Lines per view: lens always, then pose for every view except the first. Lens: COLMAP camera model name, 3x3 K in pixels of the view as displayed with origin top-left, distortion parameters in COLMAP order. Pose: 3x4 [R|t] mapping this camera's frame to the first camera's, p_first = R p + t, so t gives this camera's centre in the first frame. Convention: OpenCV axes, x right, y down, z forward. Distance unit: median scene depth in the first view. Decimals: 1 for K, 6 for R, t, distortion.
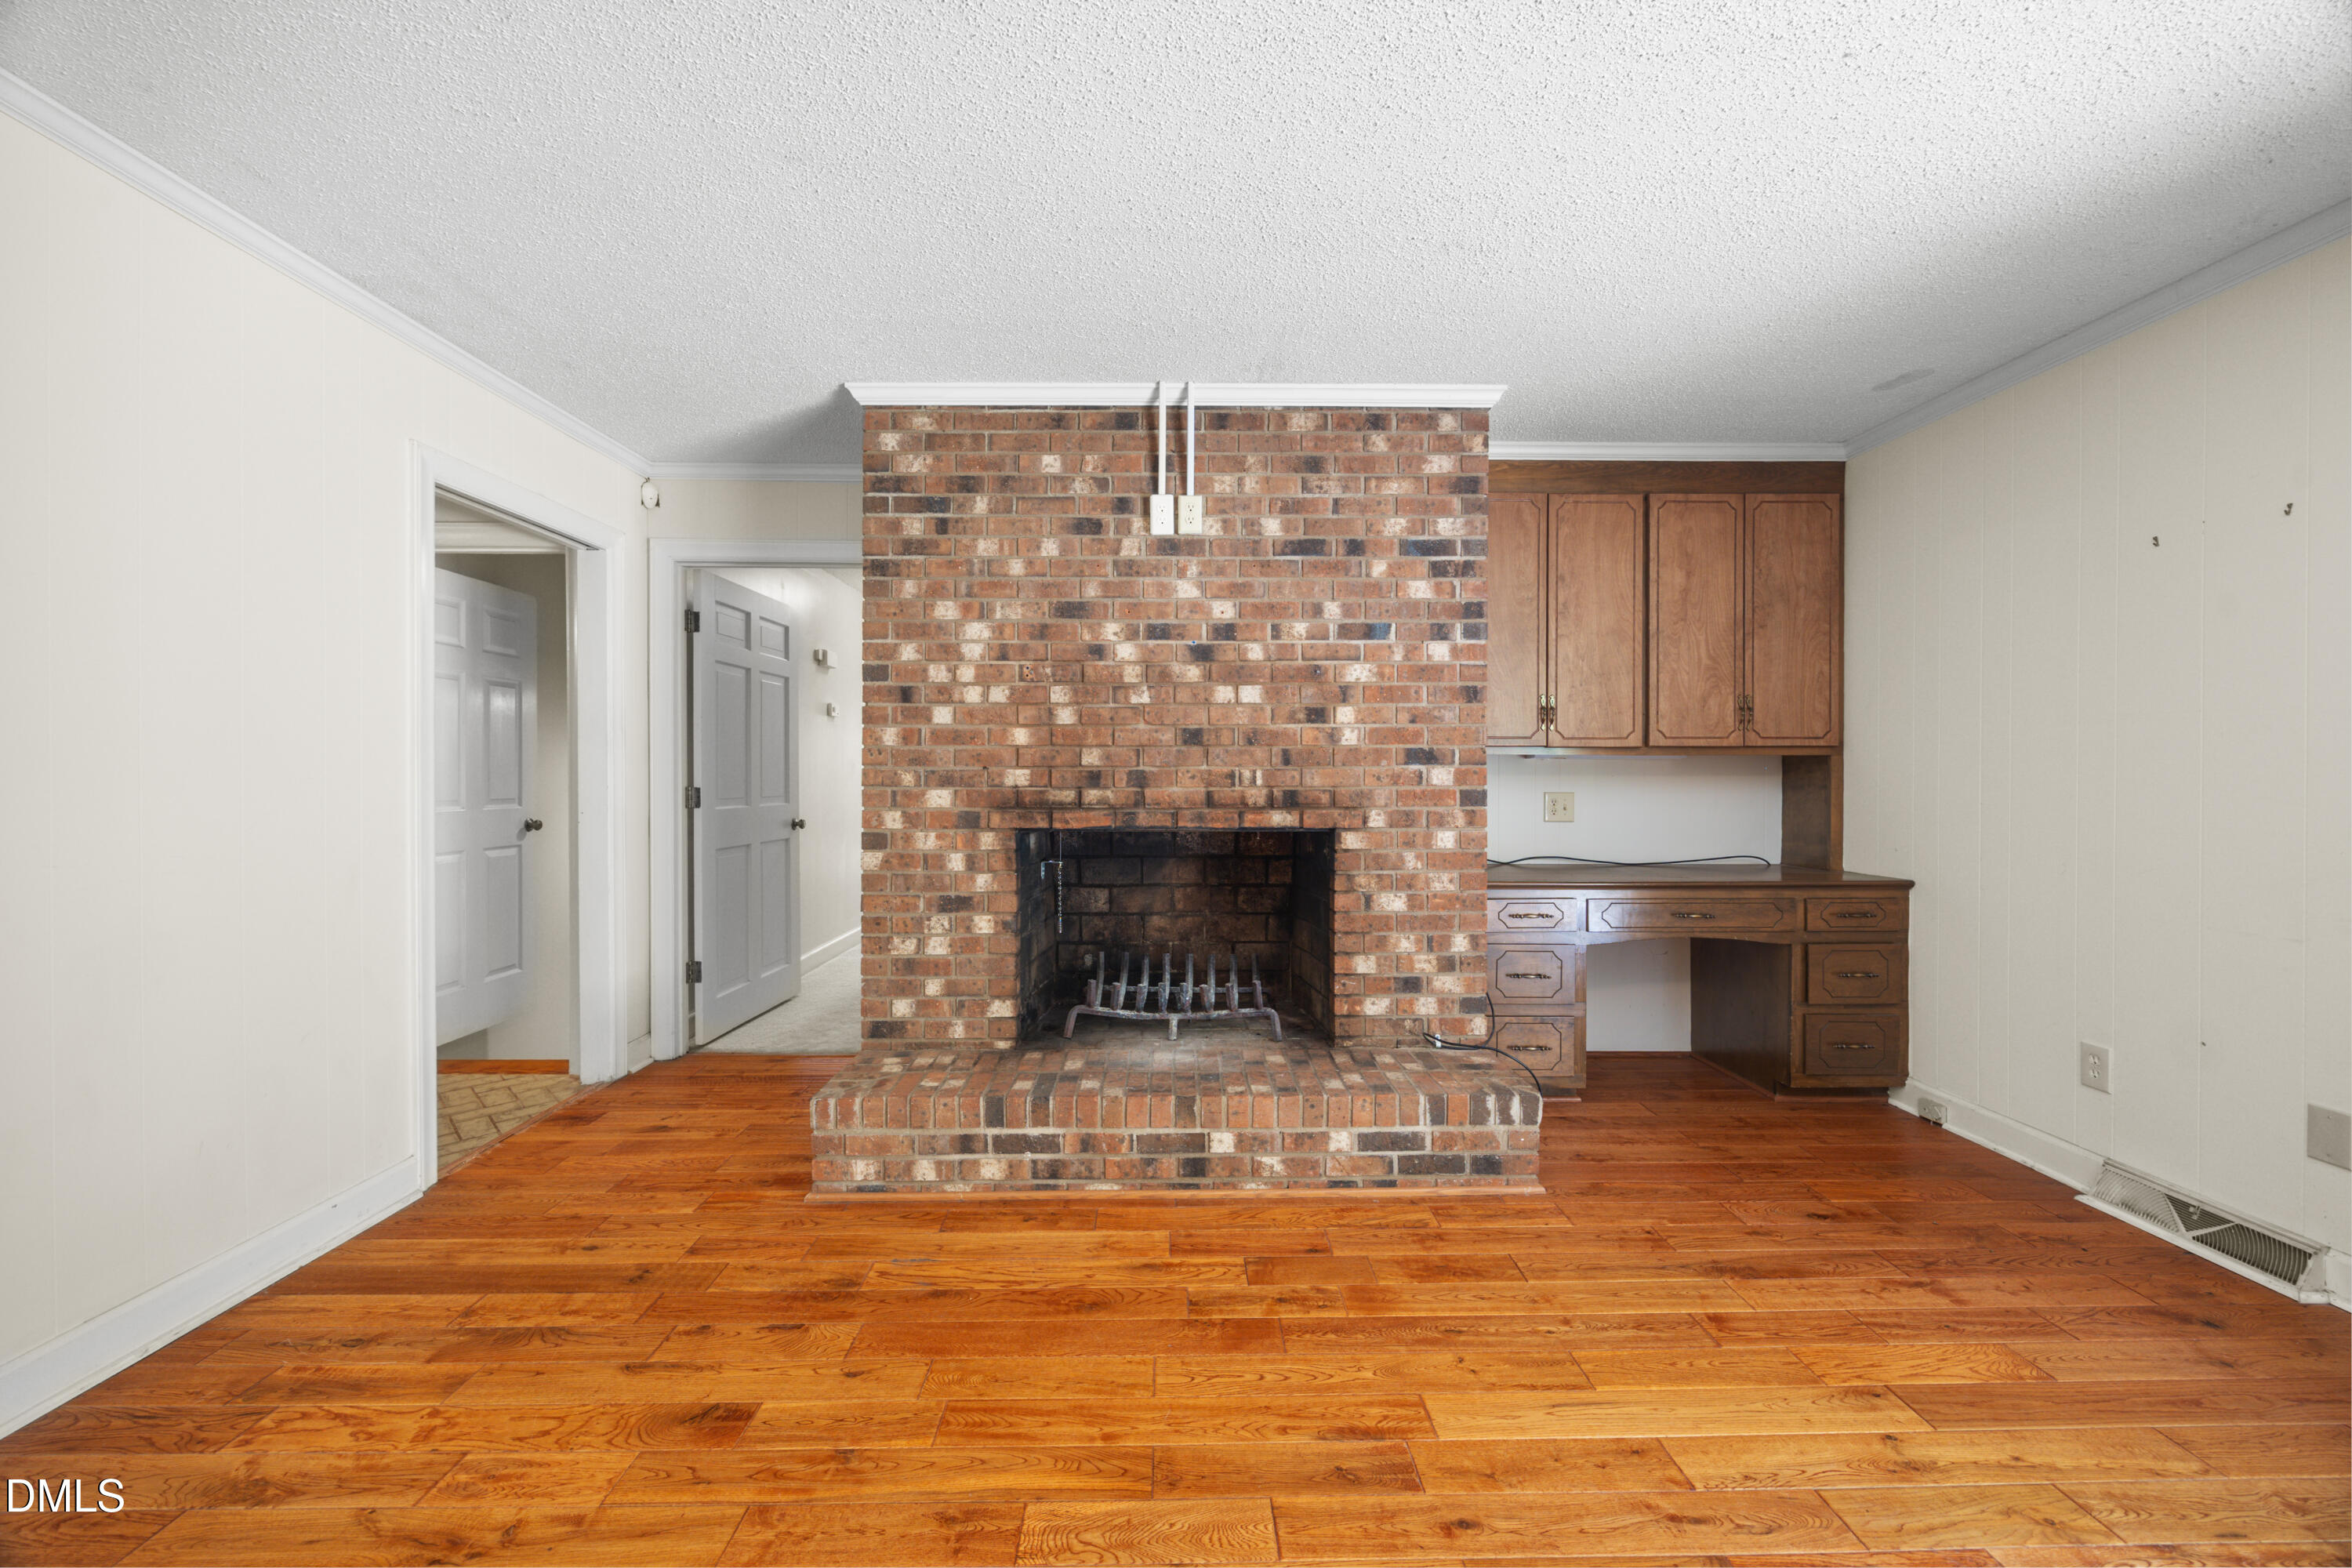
lens RADIAL K [[873.5, 0, 1176.0], [0, 873.5, 784.0], [0, 0, 1]] dist [-0.000002, -0.000007]
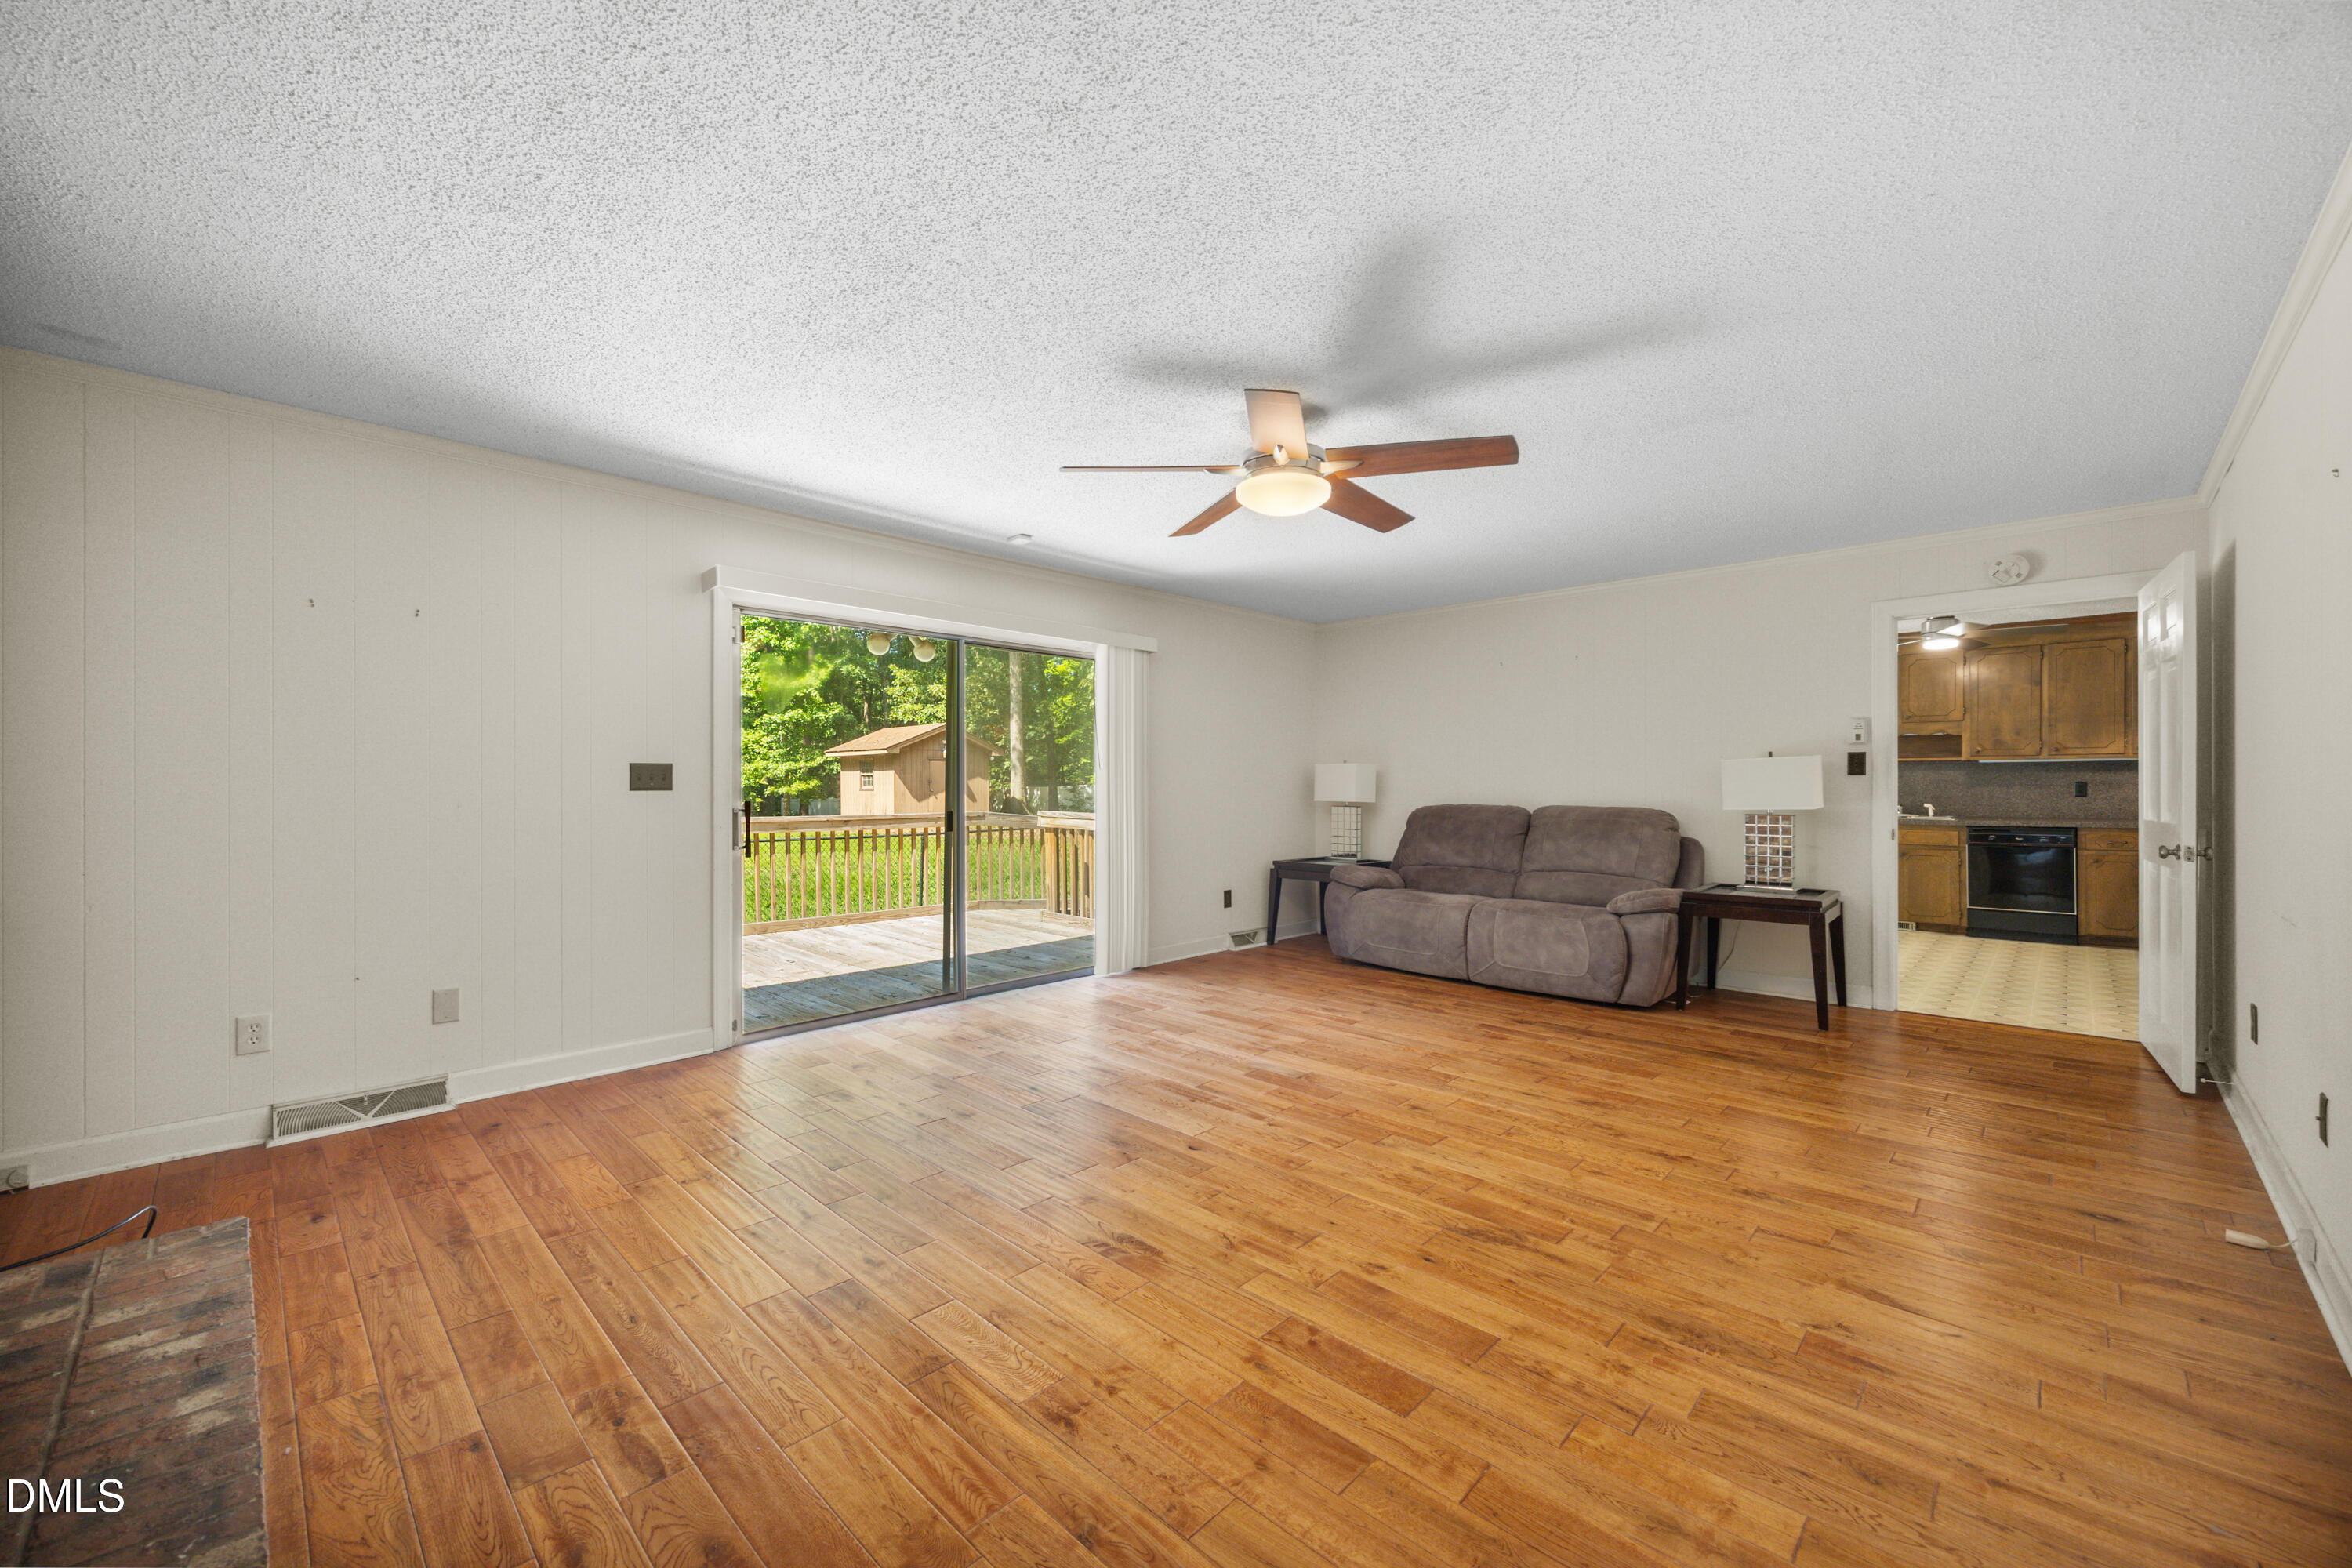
lens RADIAL K [[924.4, 0, 1176.0], [0, 924.4, 784.0], [0, 0, 1]] dist [-0.000655, -0.000204]
pose [[-0.703521, 0.002012, 0.710672, -0.855149], [0.003493, 0.999994, 0.000626, -0.008720], [-0.710666, 0.002923, -0.703524, 1.222085]]
